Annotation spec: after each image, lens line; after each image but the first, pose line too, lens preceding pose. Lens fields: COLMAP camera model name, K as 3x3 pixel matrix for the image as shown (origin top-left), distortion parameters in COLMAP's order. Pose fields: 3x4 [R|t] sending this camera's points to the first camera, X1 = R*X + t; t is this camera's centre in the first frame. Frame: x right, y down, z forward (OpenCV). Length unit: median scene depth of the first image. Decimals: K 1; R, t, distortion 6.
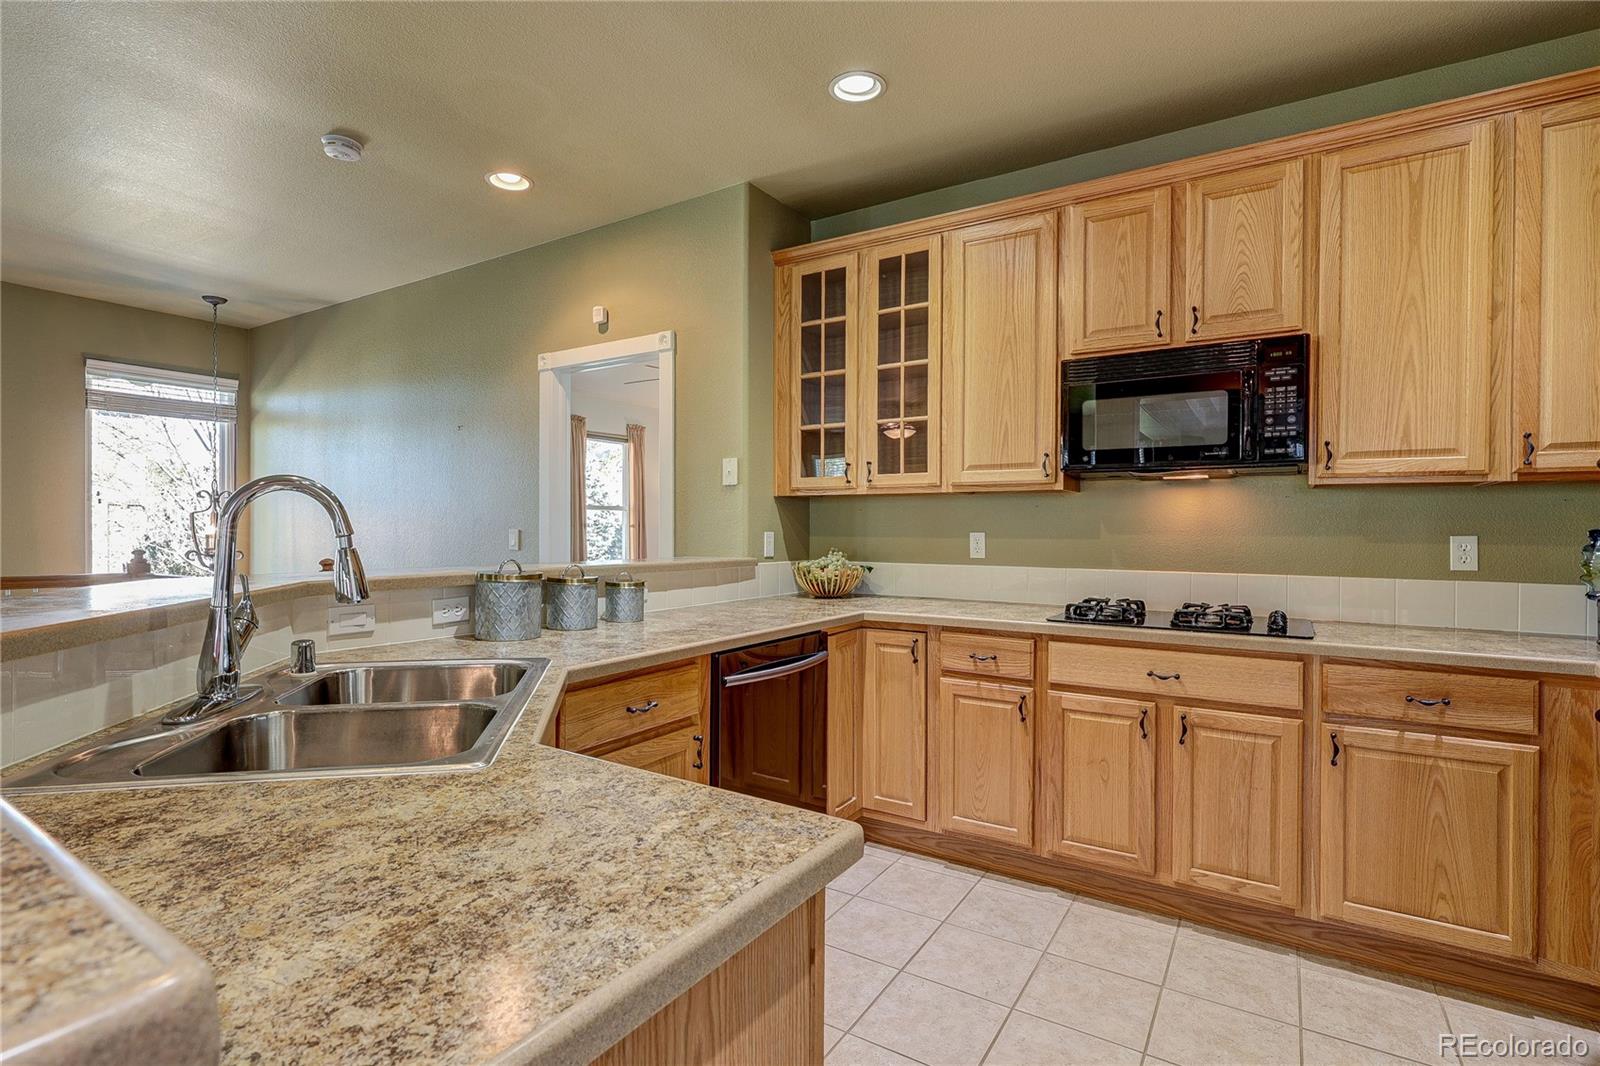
lens RADIAL K [[762.7, 0, 802.7], [0, 762.7, 532.5], [0, 0, 1]] dist [-0.003842, 0.000264]
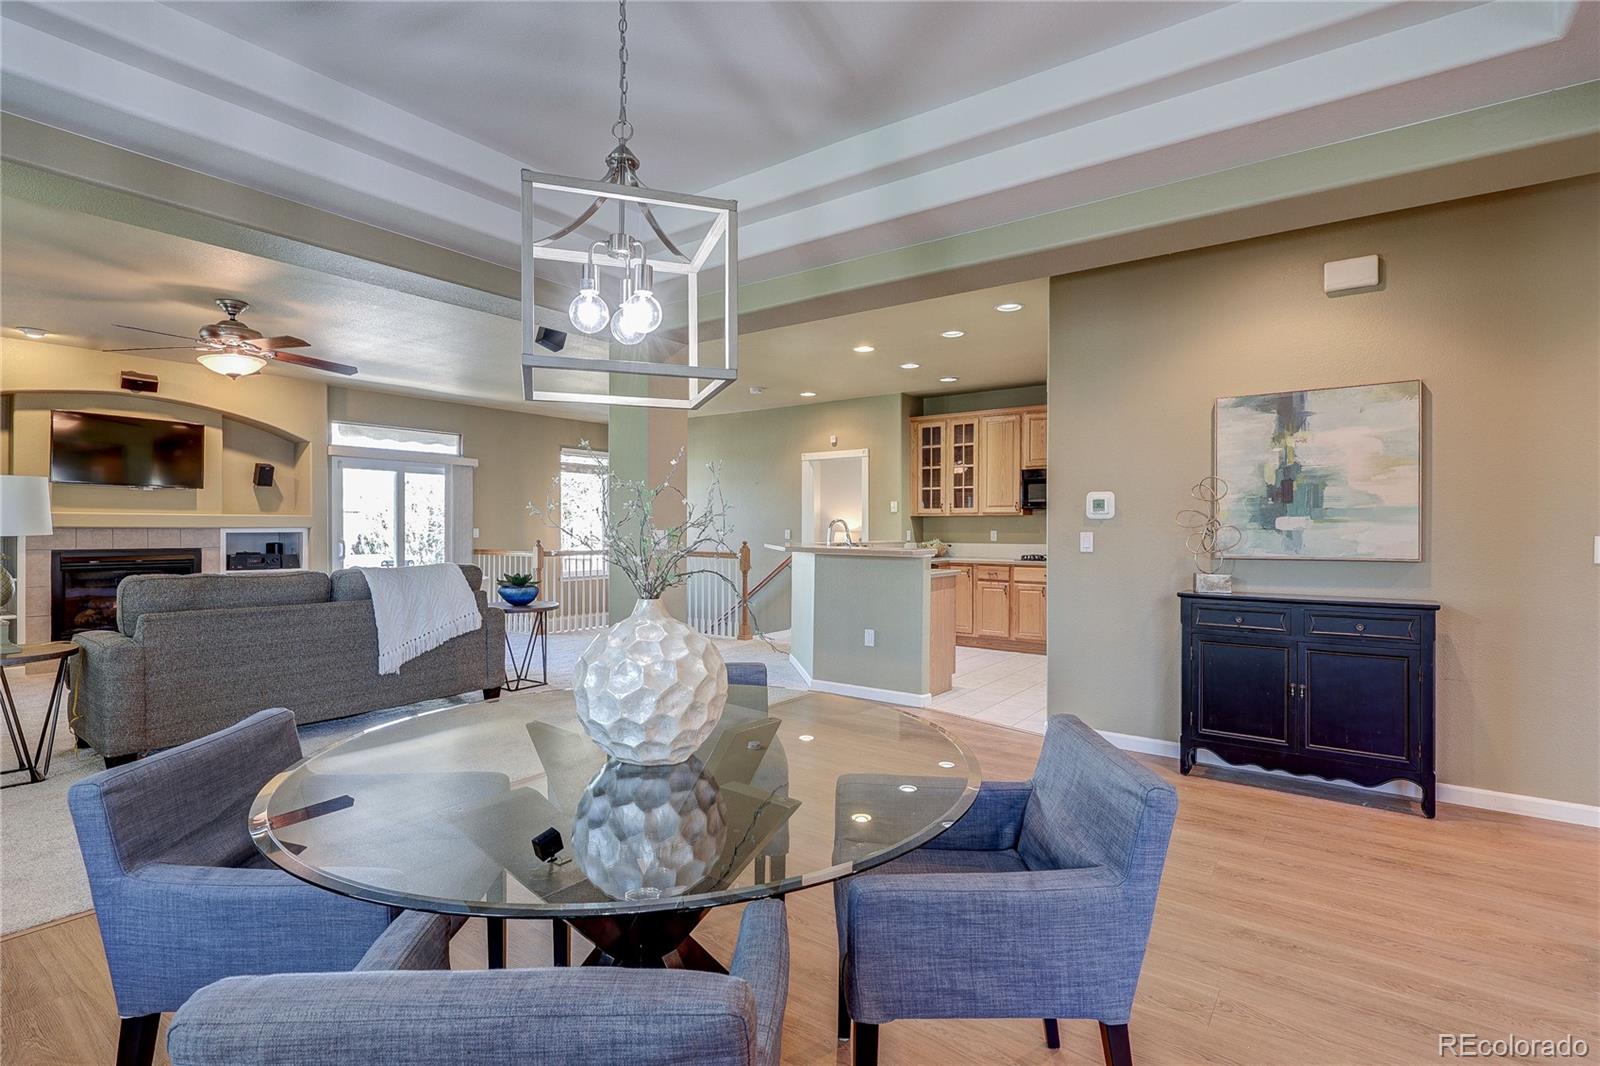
lens RADIAL K [[761.1, 0, 800.0], [0, 761.1, 533.0], [0, 0, 1]] dist [-0.002628, -0.000542]
pose [[0.997270, -0.001911, -0.073819, -0.228394], [0.001941, 0.999998, 0.000325, 0.005506], [0.073818, -0.000468, 0.997272, -1.588918]]
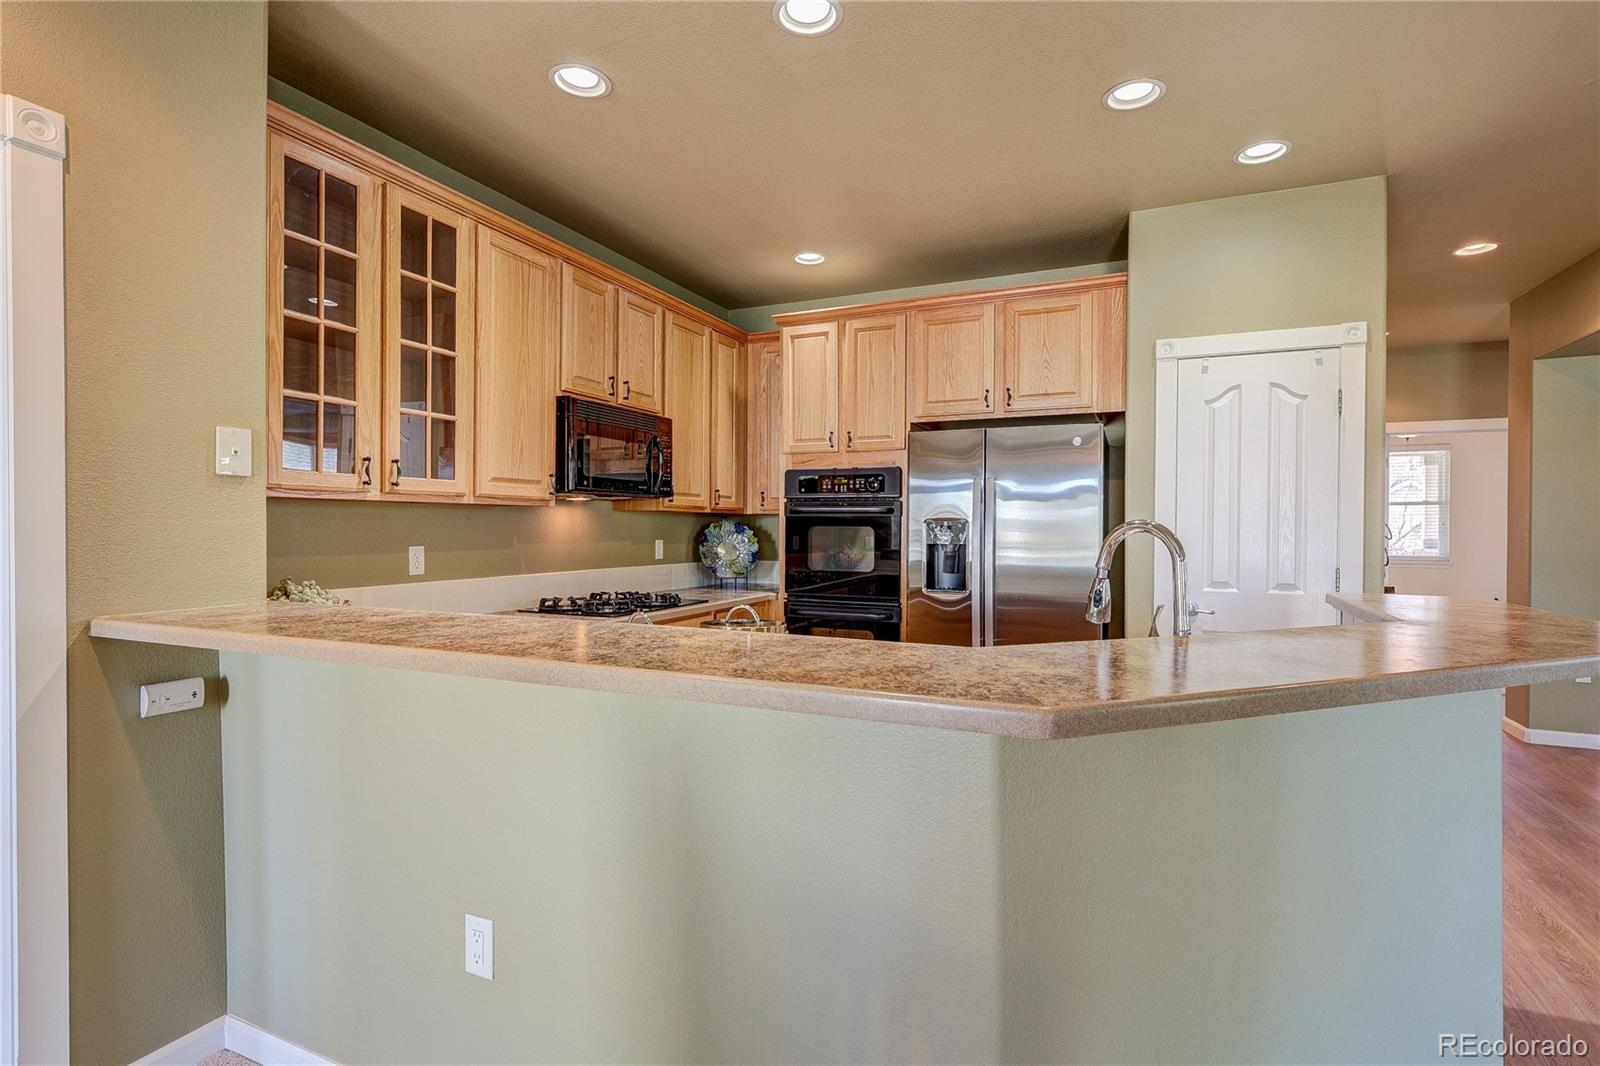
lens RADIAL K [[769.3, 0, 800.0], [0, 769.3, 533.0], [0, 0, 1]] dist [-0.000656, 0.000204]
pose [[-0.136216, -0.016026, 0.990549, -0.744471], [-0.000192, 0.999870, 0.016150, -0.030833], [-0.990679, 0.002009, -0.136202, 0.695237]]
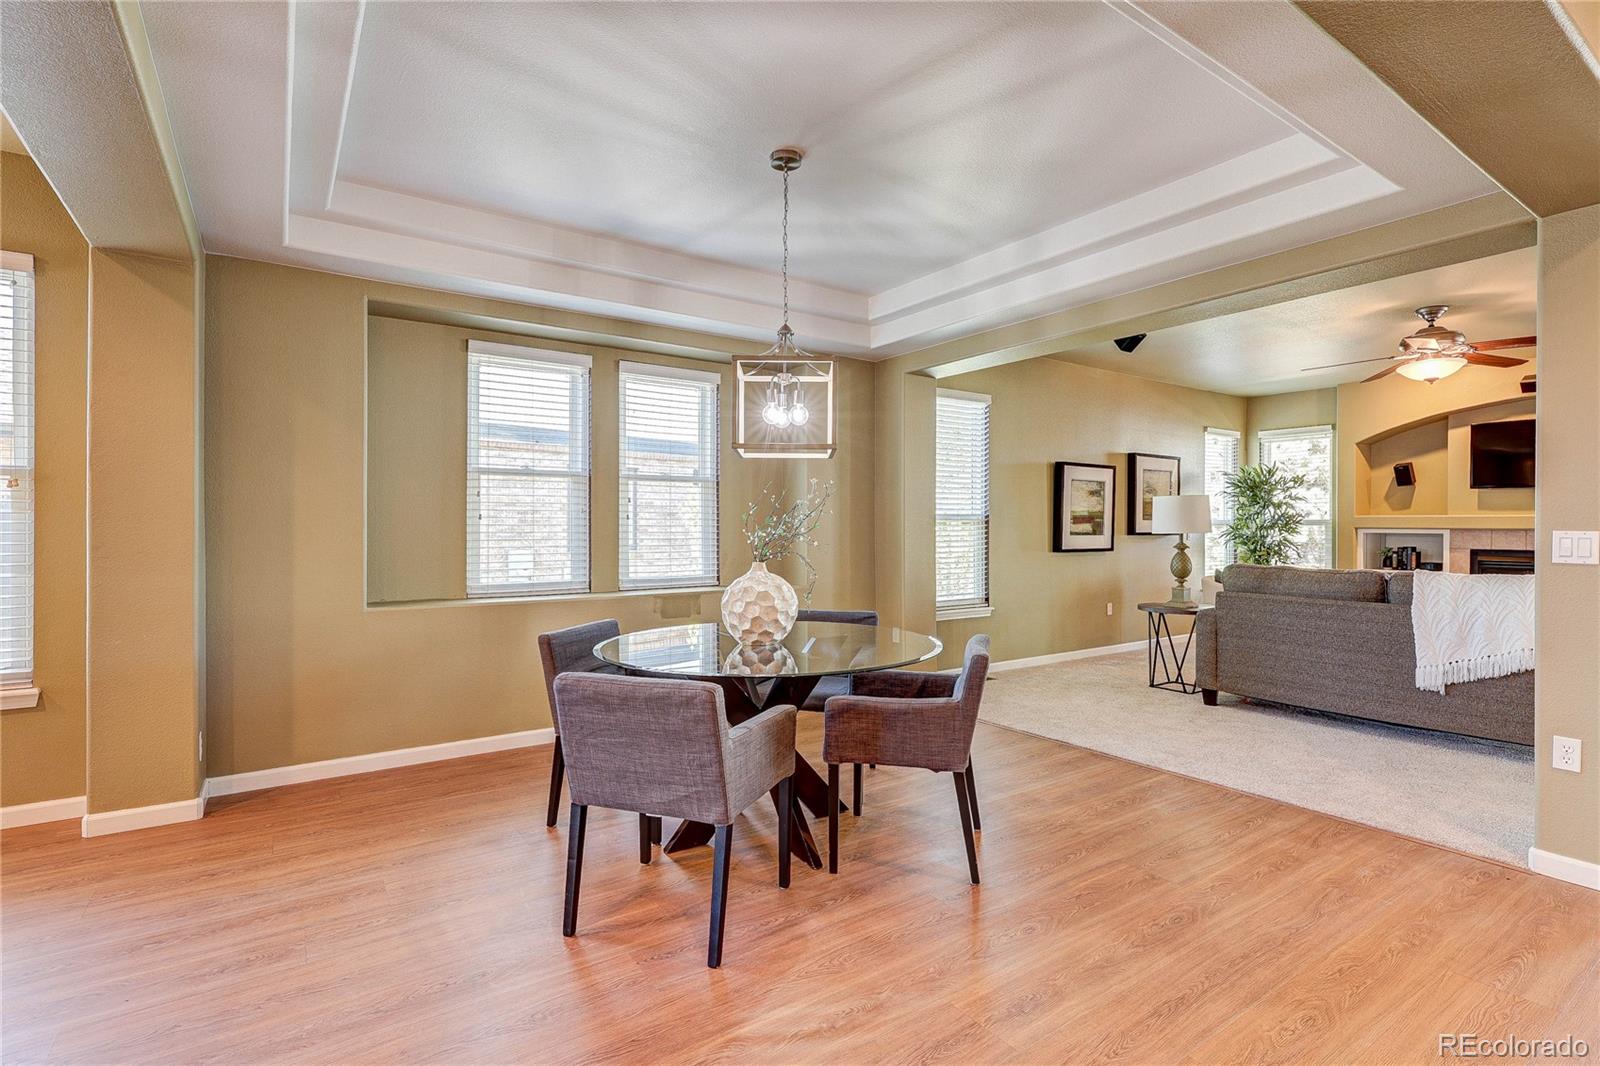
lens RADIAL K [[760.2, 0, 800.8], [0, 760.2, 524.7], [0, 0, 1]] dist [-0.003429, -0.000332]
pose [[-0.393195, -0.008775, -0.919413, 0.490980], [-0.008424, 0.999947, -0.005941, 0.005532], [0.919416, 0.005409, -0.393248, -0.695033]]
